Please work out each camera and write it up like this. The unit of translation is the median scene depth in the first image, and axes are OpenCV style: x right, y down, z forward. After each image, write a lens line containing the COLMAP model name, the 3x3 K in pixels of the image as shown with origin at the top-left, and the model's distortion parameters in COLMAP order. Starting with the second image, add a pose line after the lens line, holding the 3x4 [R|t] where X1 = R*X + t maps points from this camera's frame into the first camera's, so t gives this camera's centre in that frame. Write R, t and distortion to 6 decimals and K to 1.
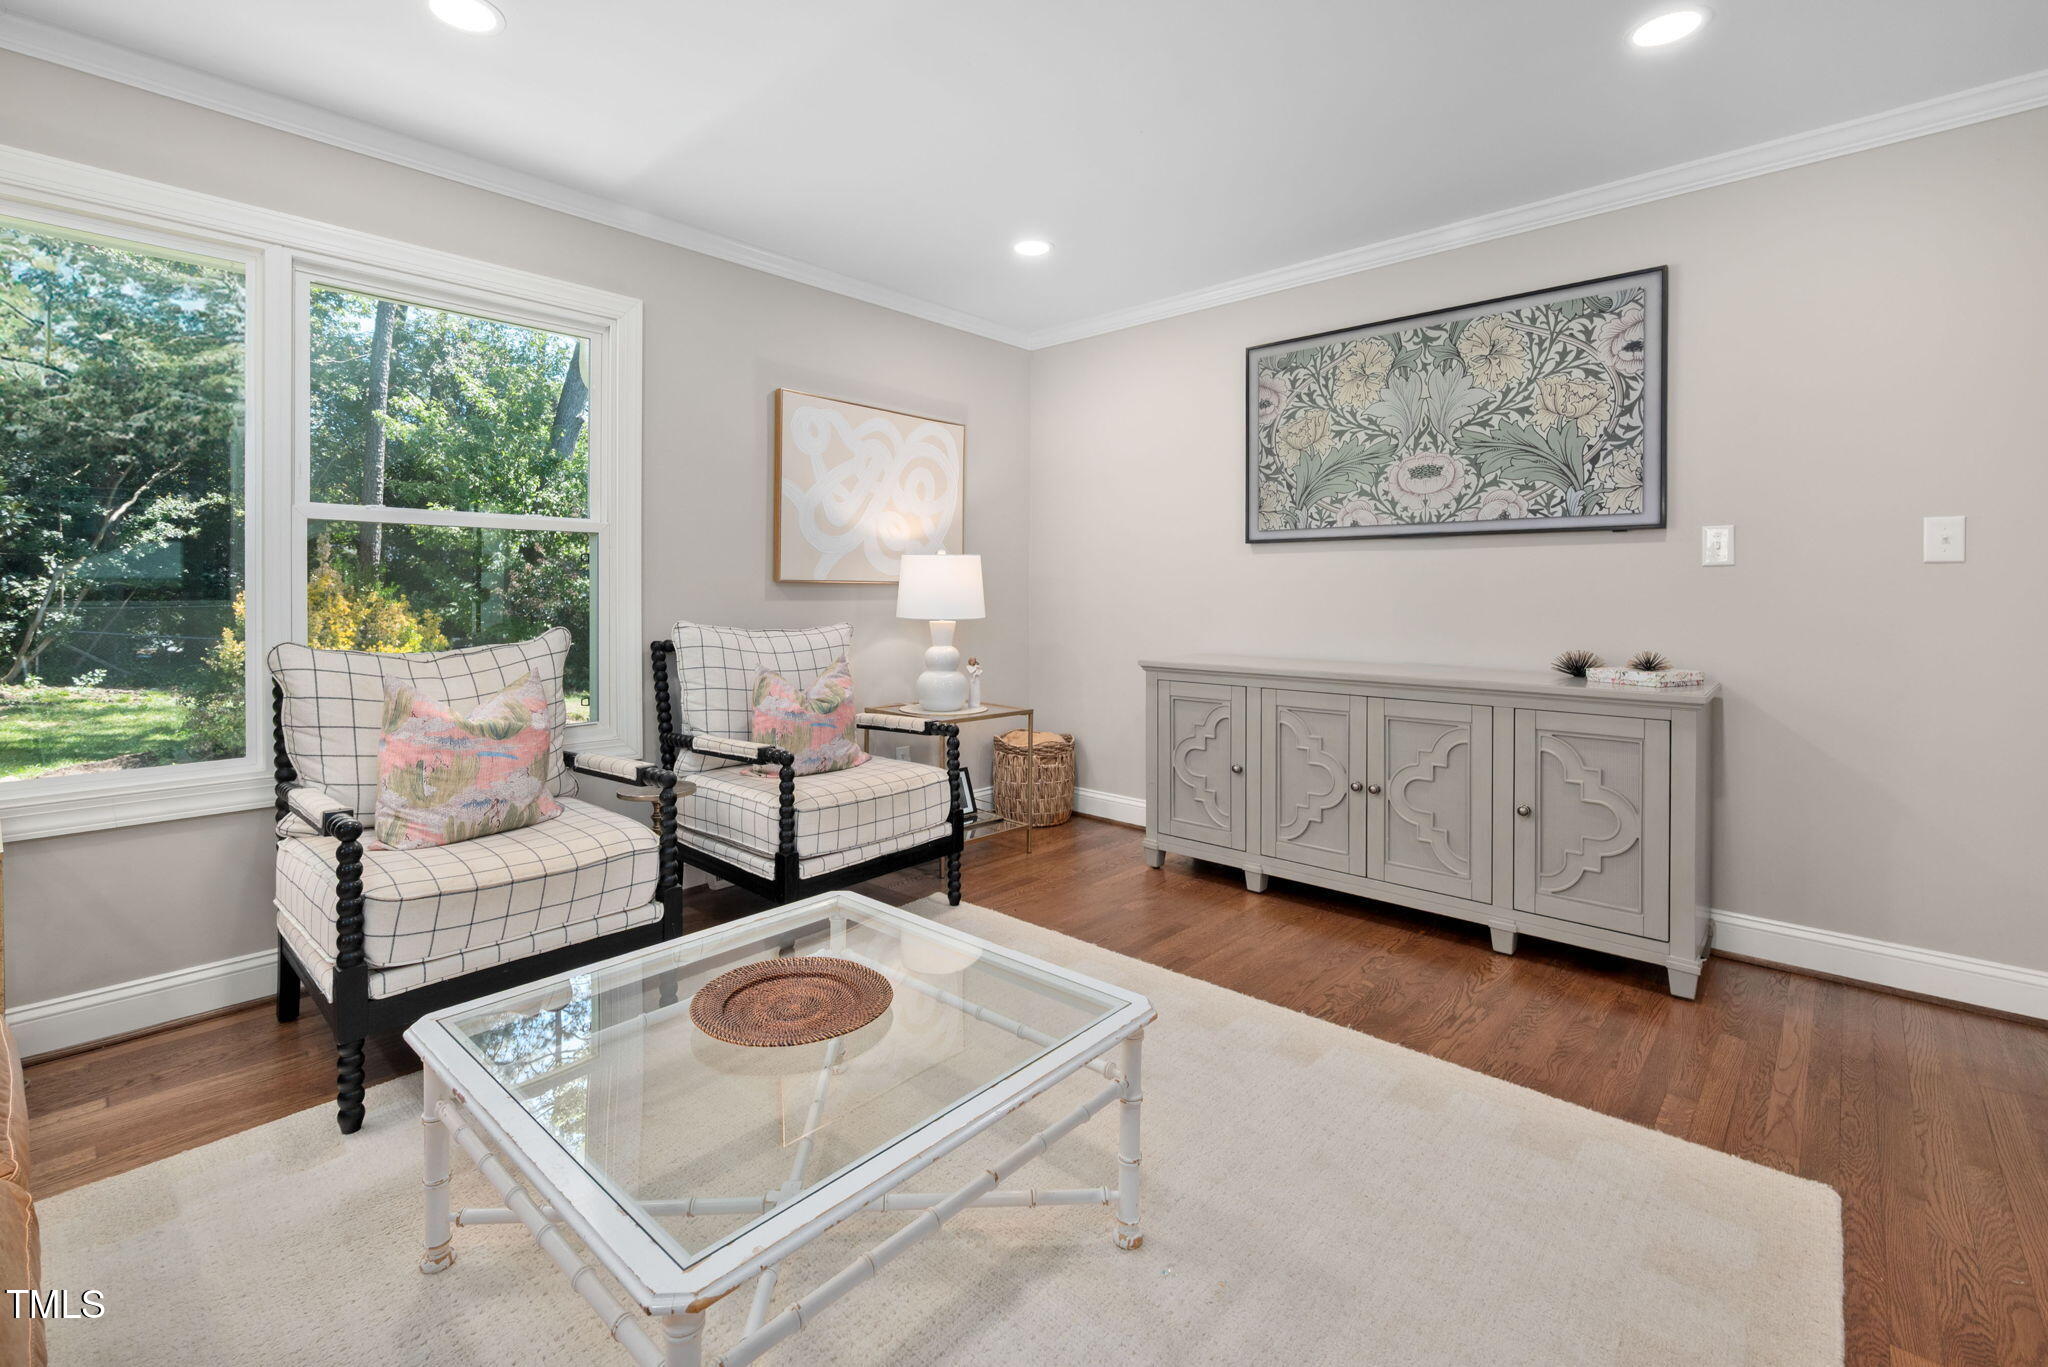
lens RADIAL K [[896.5, 0, 1011.9], [0, 896.5, 592.1], [0, 0, 1]] dist [0.000345, 0.000040]
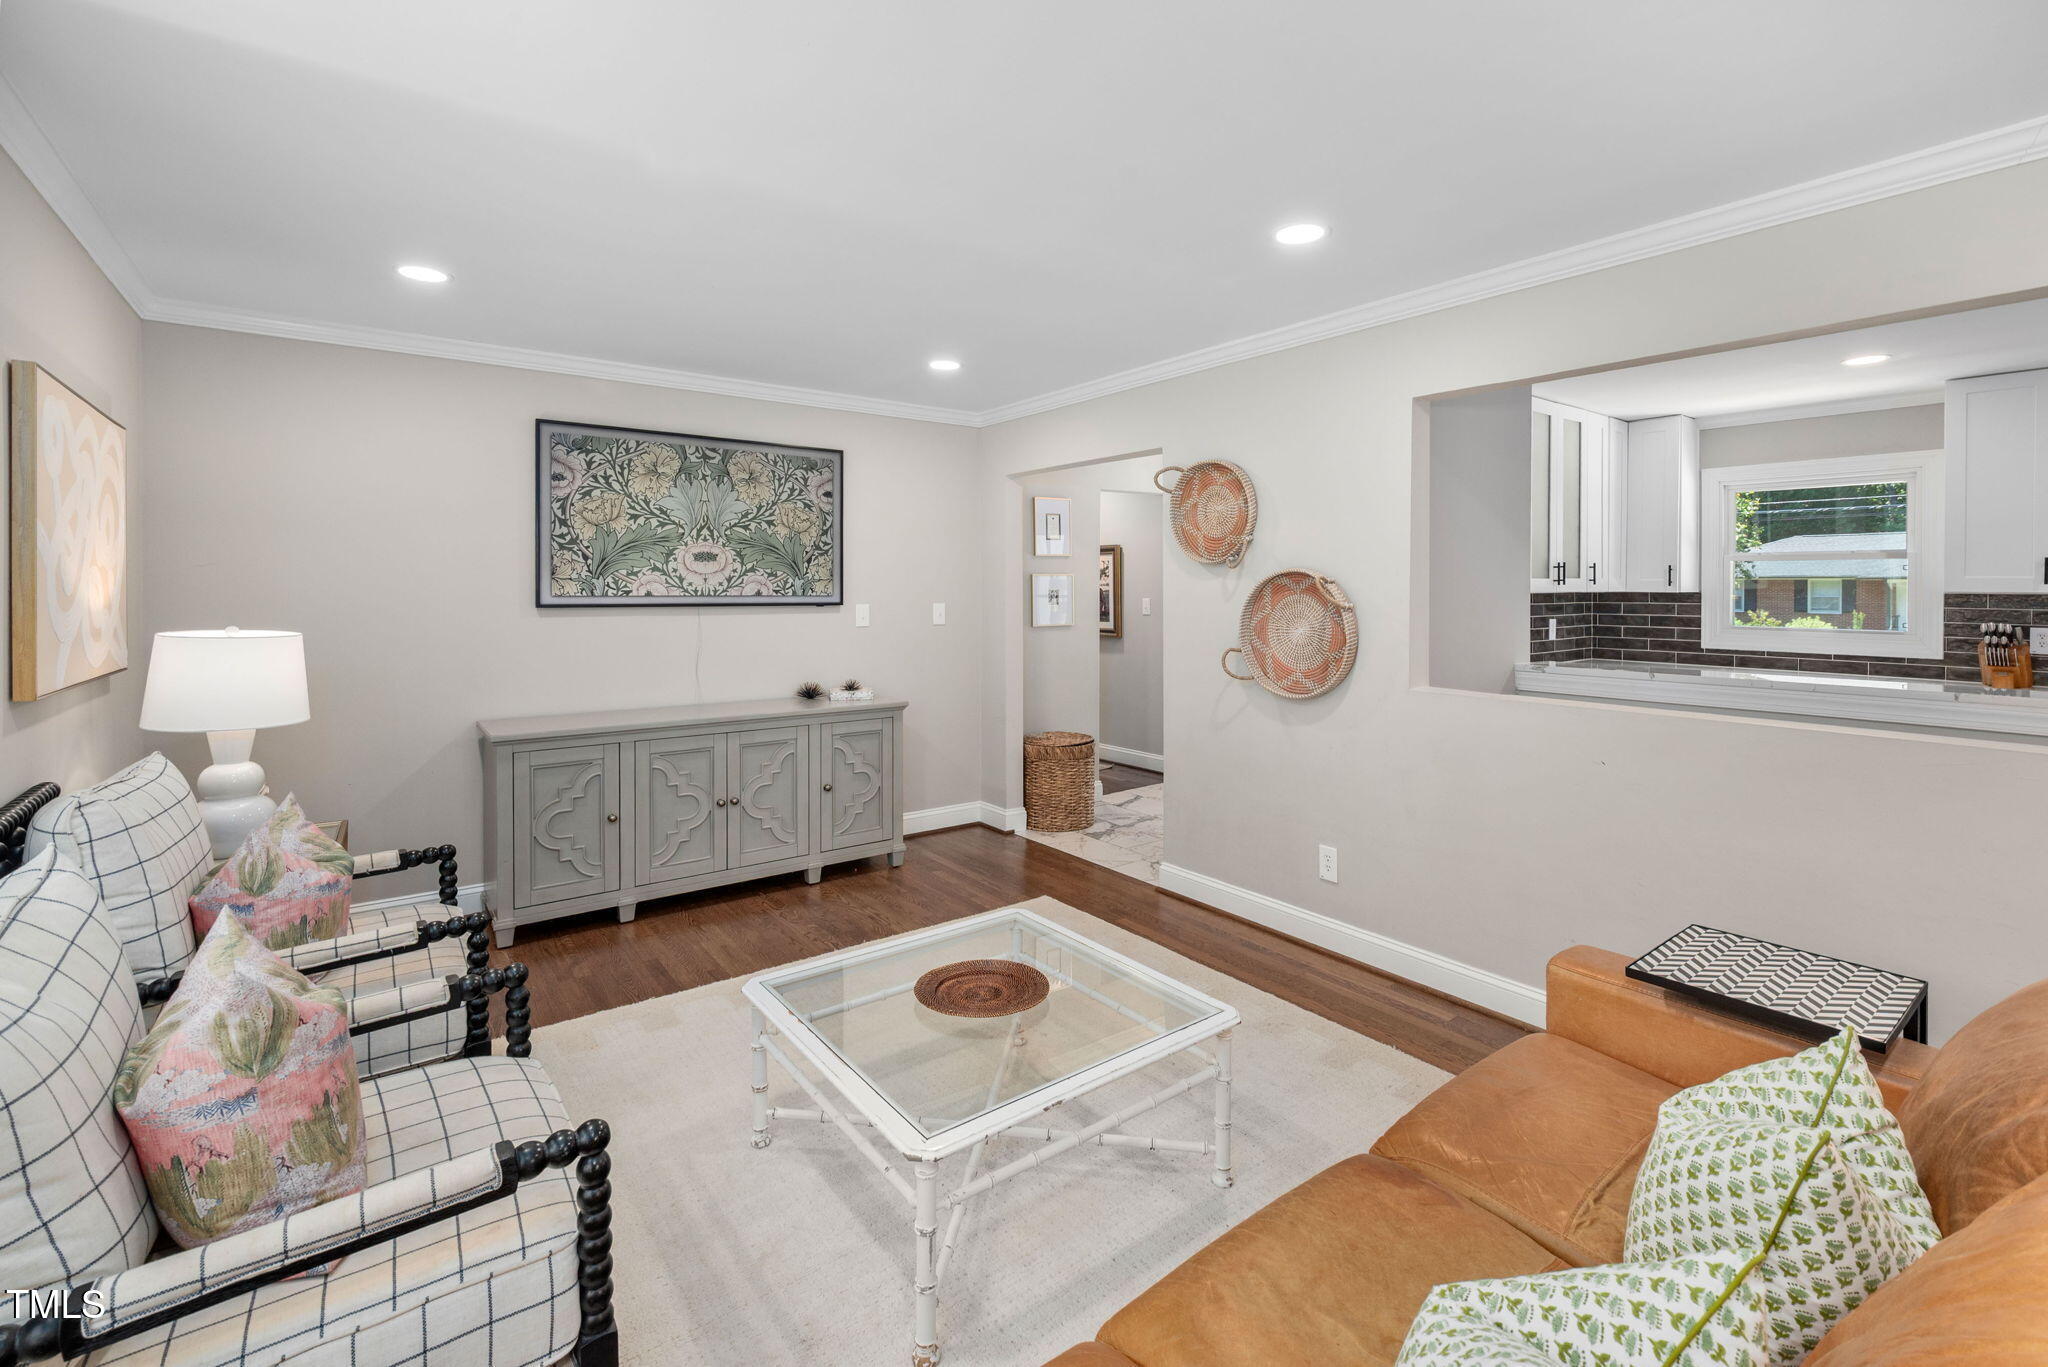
lens RADIAL K [[913.6, 0, 1022.1], [0, 913.6, 580.6], [0, 0, 1]] dist [-0.002057, -0.005094]
pose [[0.184651, 0.003387, 0.982798, -0.785875], [-0.002666, 0.999992, -0.002946, -0.098039], [-0.982800, -0.002076, 0.184659, 0.297598]]
